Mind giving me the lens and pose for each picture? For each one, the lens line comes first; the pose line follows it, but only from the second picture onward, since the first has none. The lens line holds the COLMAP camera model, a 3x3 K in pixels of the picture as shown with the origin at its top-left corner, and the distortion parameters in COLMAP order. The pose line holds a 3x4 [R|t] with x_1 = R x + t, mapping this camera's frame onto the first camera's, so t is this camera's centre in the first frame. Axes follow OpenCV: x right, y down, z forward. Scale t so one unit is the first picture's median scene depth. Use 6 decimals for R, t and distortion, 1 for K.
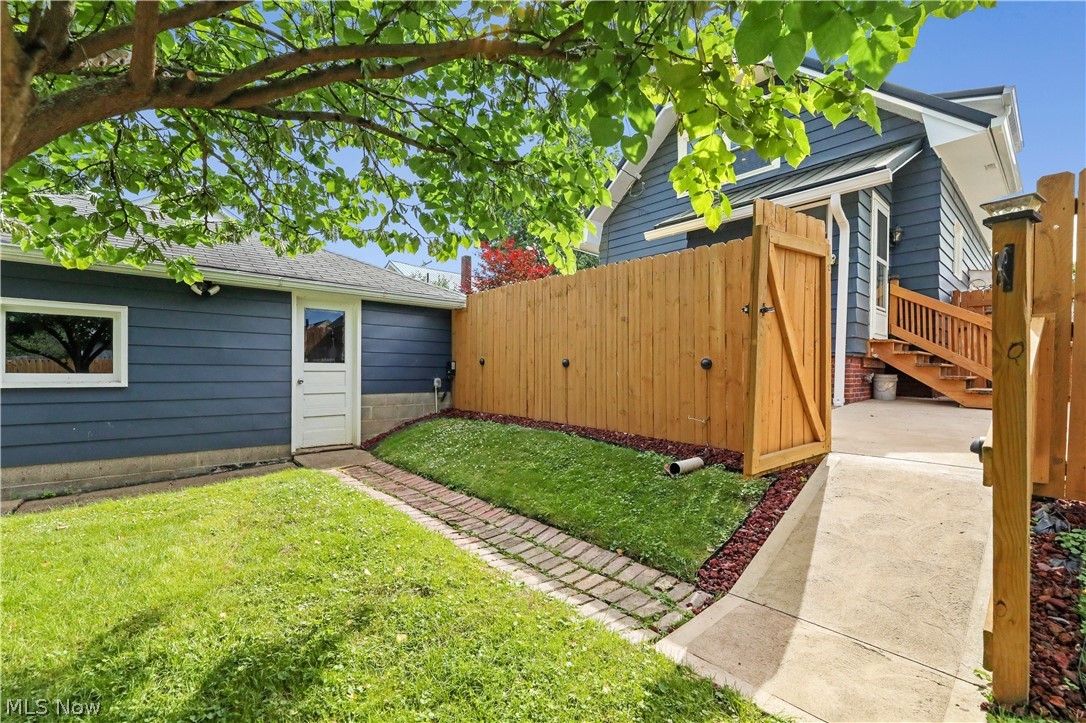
lens RADIAL K [[451.0, 0, 543.0], [0, 451.0, 361.5], [0, 0, 1]] dist [-0.000137, -0.000108]
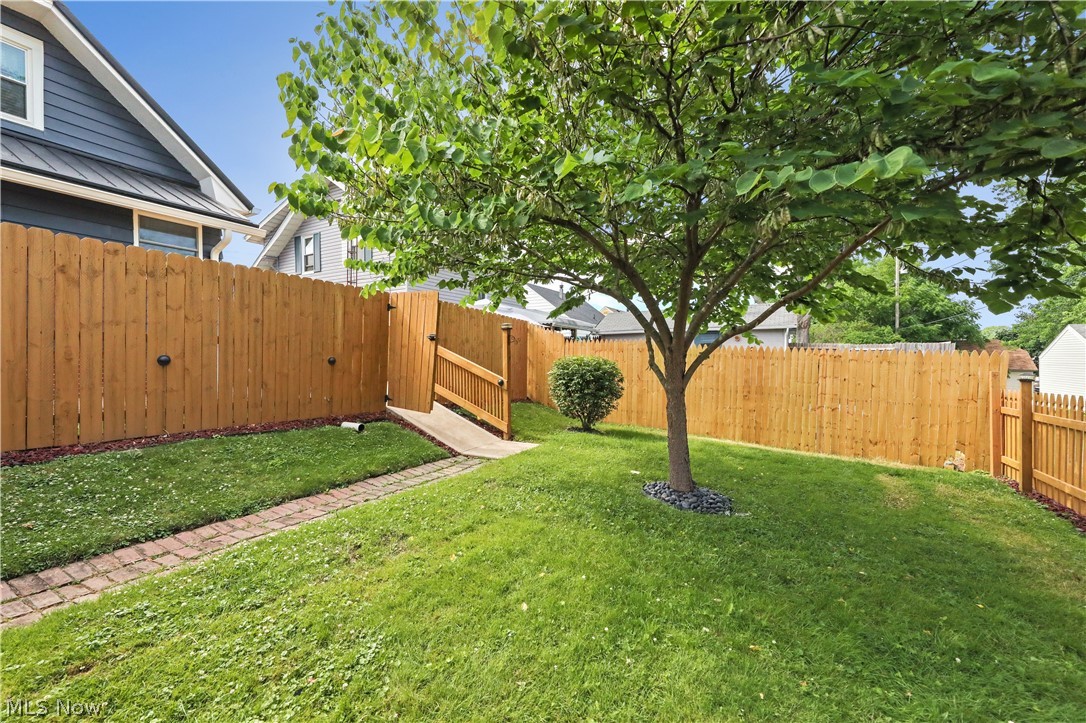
lens RADIAL K [[451.0, 0, 543.0], [0, 451.0, 361.5], [0, 0, 1]] dist [-0.000137, -0.000108]
pose [[-0.311583, -0.005001, 0.950206, -1.020791], [-0.004657, 0.999982, 0.003736, -0.002049], [-0.950208, -0.003261, -0.311601, 0.655001]]
